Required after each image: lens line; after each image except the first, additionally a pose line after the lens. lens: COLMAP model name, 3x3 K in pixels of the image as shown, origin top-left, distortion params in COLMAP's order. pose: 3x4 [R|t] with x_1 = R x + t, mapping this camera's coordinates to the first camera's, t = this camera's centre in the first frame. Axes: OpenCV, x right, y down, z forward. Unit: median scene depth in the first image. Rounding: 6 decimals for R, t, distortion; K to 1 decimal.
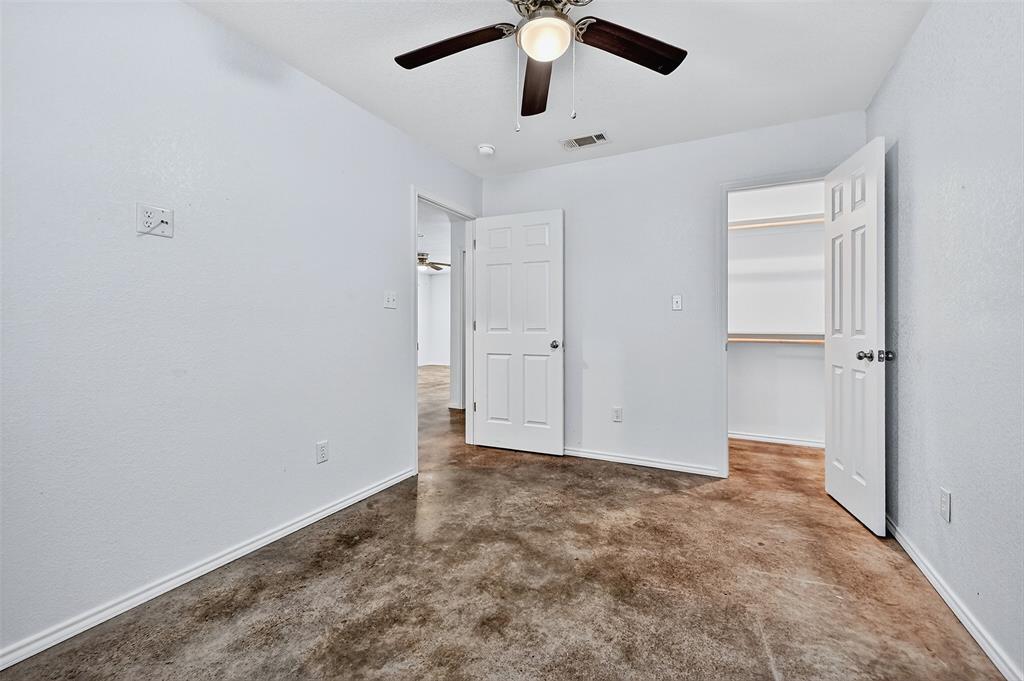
lens RADIAL K [[407.6, 0, 511.8], [0, 407.6, 329.6], [0, 0, 1]] dist [0.000223, 0.000634]
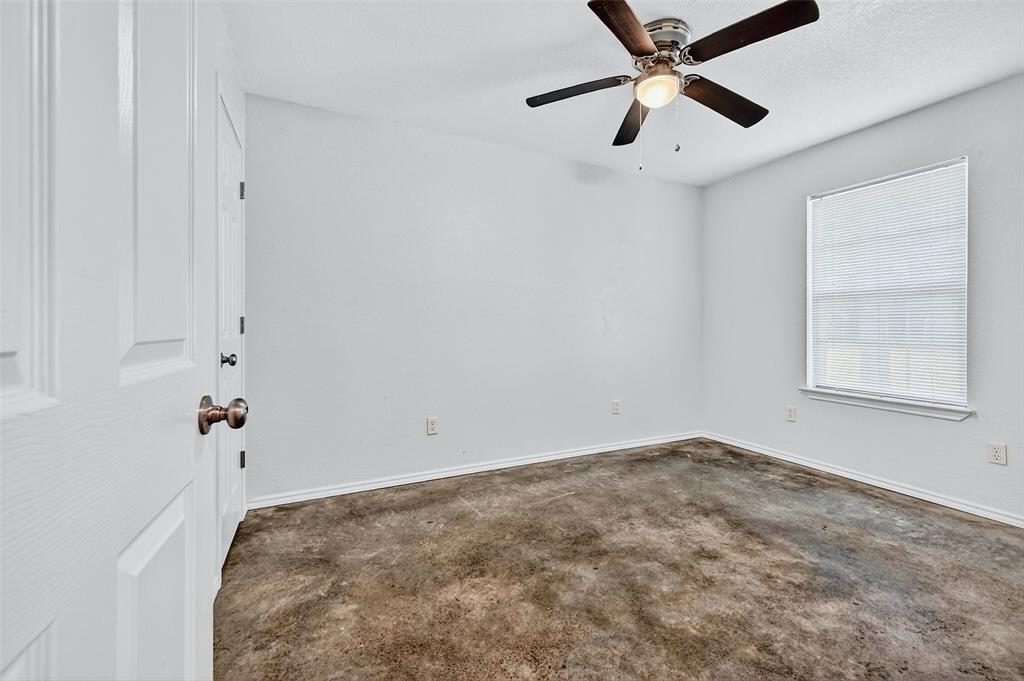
lens RADIAL K [[407.6, 0, 512.1], [0, 407.6, 331.7], [0, 0, 1]] dist [0.000223, 0.000634]
pose [[-0.785518, -0.006680, 0.618803, -0.294996], [0.006573, 0.999795, 0.019137, -0.023233], [-0.618804, 0.019100, -0.785313, 1.963831]]
